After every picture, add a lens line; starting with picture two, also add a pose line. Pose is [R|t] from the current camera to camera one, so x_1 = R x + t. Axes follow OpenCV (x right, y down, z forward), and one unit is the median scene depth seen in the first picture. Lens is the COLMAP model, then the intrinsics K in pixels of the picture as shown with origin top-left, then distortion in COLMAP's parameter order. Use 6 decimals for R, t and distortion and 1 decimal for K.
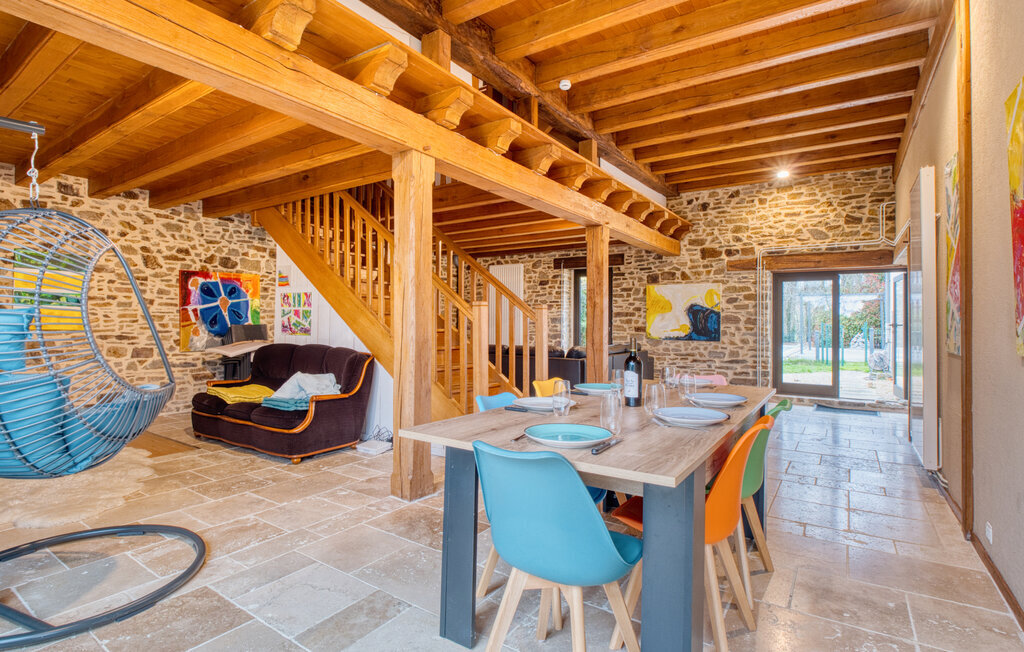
lens RADIAL K [[504.9, 0, 510.9], [0, 504.9, 319.0], [0, 0, 1]] dist [-0.015699, -0.000773]
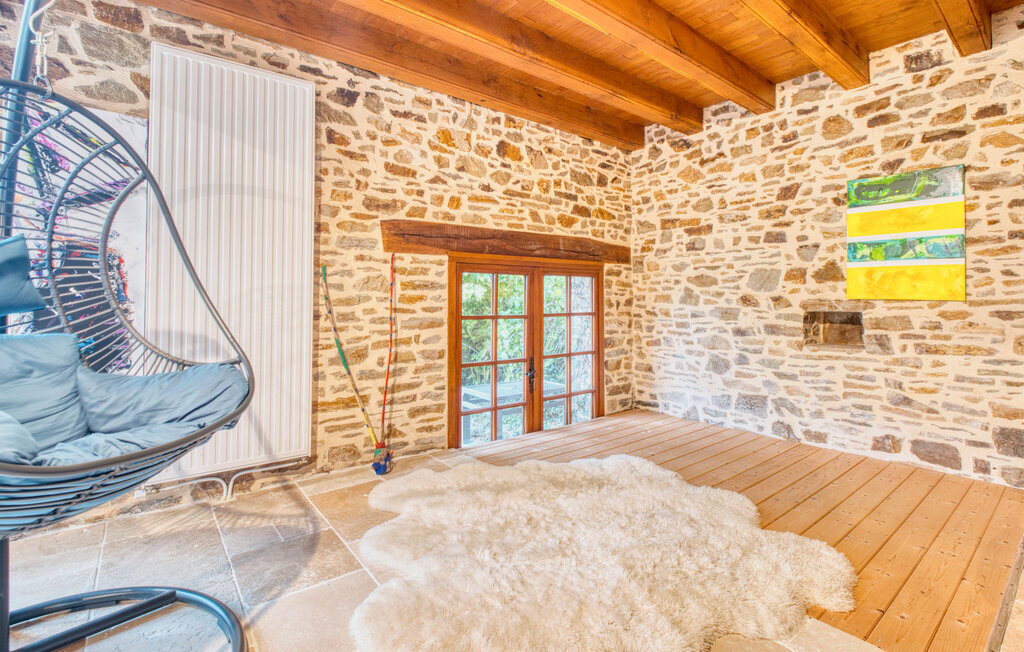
lens RADIAL K [[477.0, 0, 510.5], [0, 477.0, 290.2], [0, 0, 1]] dist [-0.001060, -0.013628]
pose [[-0.306259, -0.026474, -0.951580, -0.171574], [0.007233, 0.999520, -0.030135, 0.018172], [0.951921, -0.016112, -0.305920, 0.548670]]
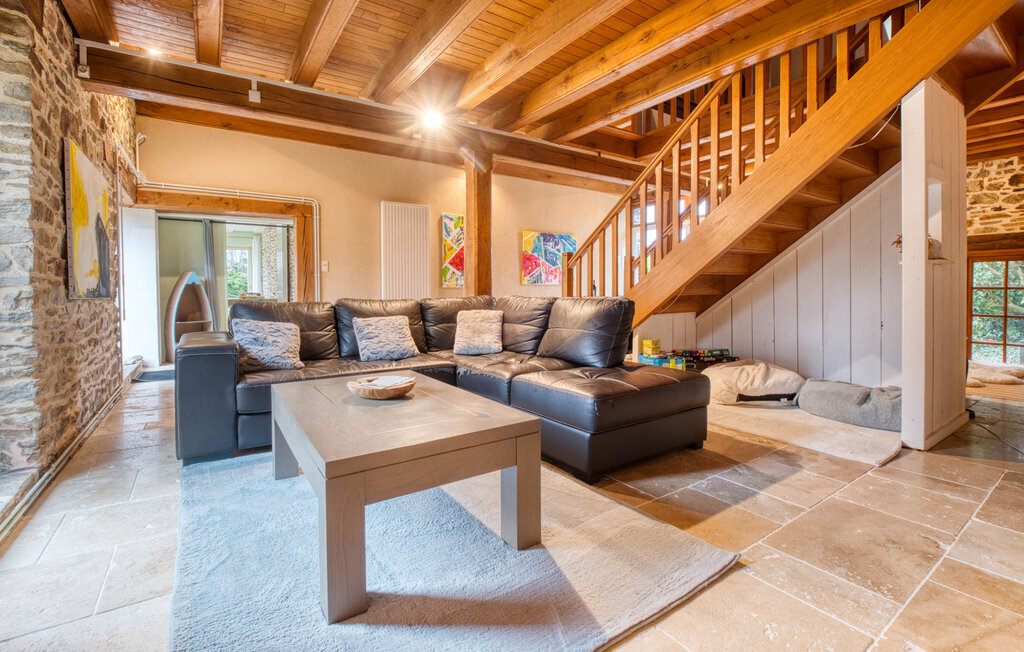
lens RADIAL K [[452.7, 0, 509.4], [0, 452.7, 297.6], [0, 0, 1]] dist [-0.033340, -0.000034]
pose [[-0.928031, -0.007362, 0.372431, -0.136456], [-0.003616, 0.999936, 0.010756, 0.043853], [-0.372486, 0.008635, -0.927998, 1.424134]]
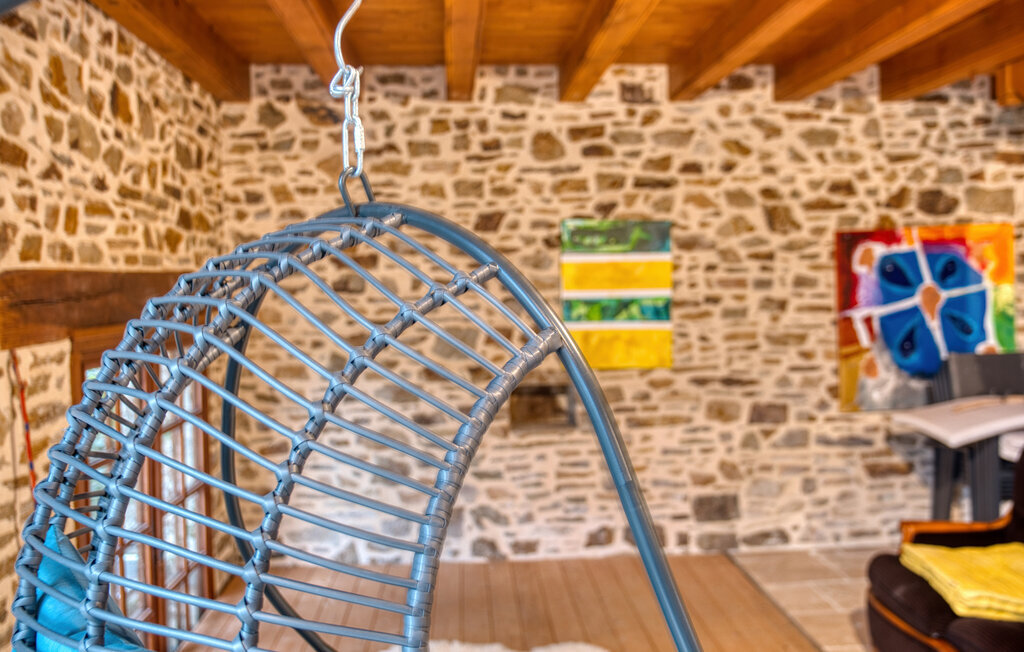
lens RADIAL K [[968.1, 0, 511.2], [0, 968.1, 312.3], [0, 0, 1]] dist [-0.031517, 0.015698]
pose [[0.603874, 0.006652, -0.797052, -0.136510], [0.028298, 0.999156, 0.029779, -0.054047], [0.796577, -0.040538, 0.603176, 0.226905]]
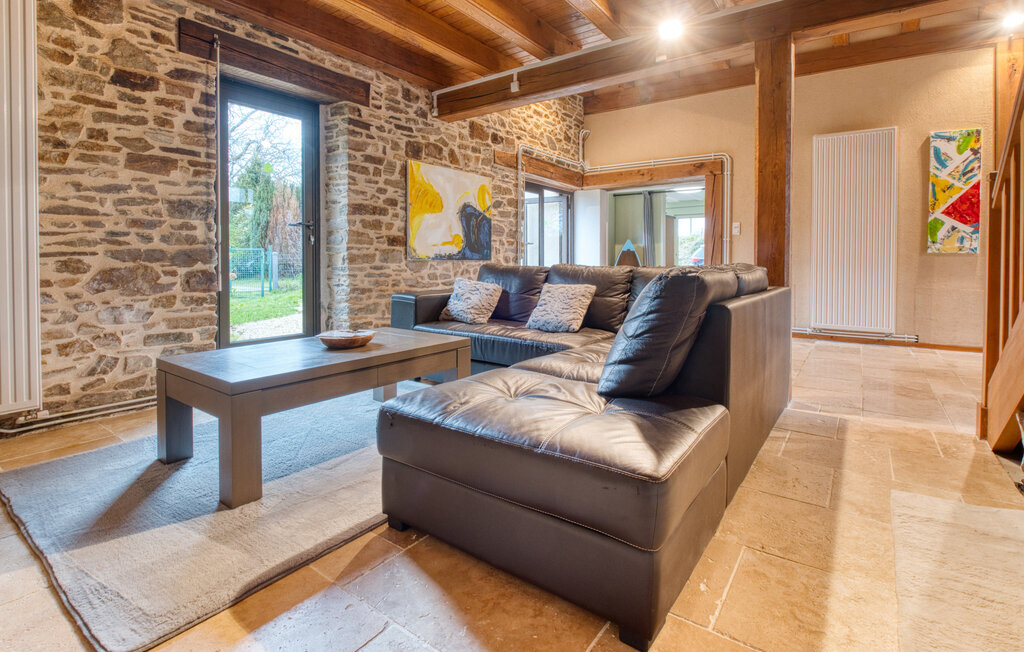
lens RADIAL K [[479.8, 0, 526.1], [0, 479.8, 269.1], [0, 0, 1]] dist [-0.023222, -0.000825]
pose [[0.018789, -0.028043, 0.999430, -0.296936], [-0.009875, 0.999553, 0.028232, 0.042206], [-0.999775, -0.010400, 0.018504, 1.060111]]
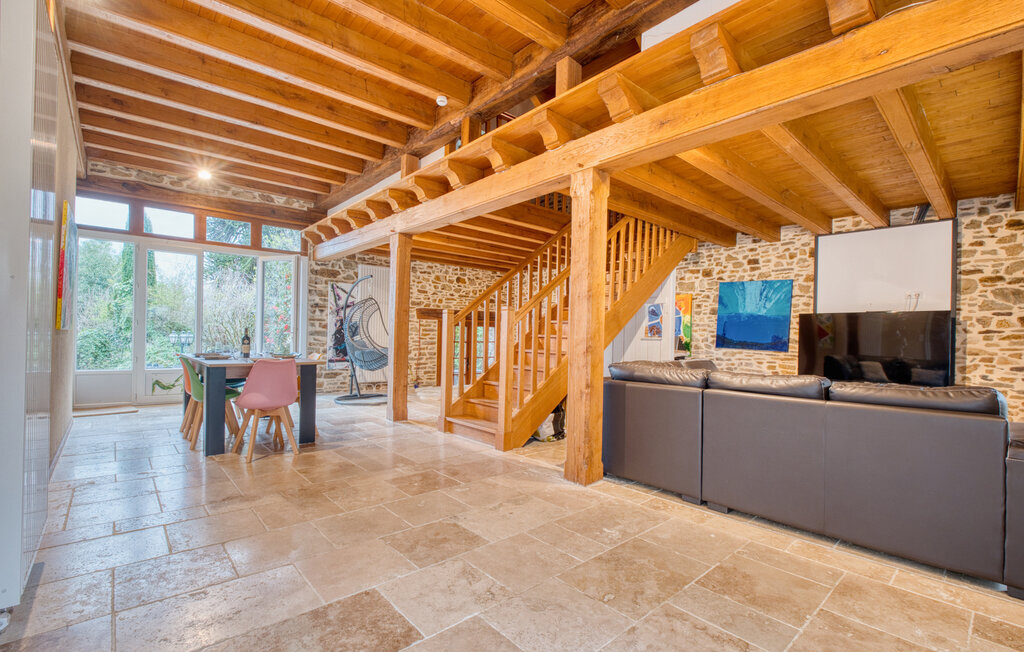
lens RADIAL K [[457.4, 0, 510.6], [0, 457.4, 337.7], [0, 0, 1]] dist [-0.003264, -0.000269]
pose [[-0.254097, -0.009266, -0.967134, 0.649238], [-0.013378, 0.999892, -0.006065, 0.025761], [0.967086, 0.011397, -0.254194, 0.896766]]
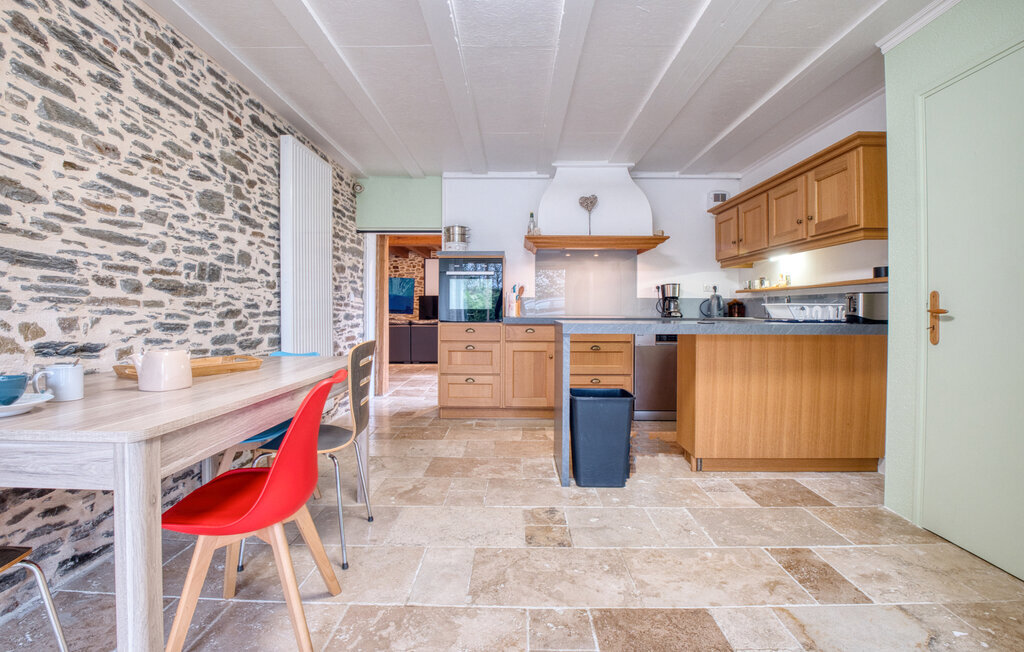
lens RADIAL K [[457.4, 0, 510.6], [0, 457.4, 337.7], [0, 0, 1]] dist [-0.003264, -0.000269]
pose [[0.545733, 0.047910, -0.836589, 1.405446], [0.011240, 0.997856, 0.064478, 0.021011], [0.837884, -0.044591, 0.544024, 0.511072]]
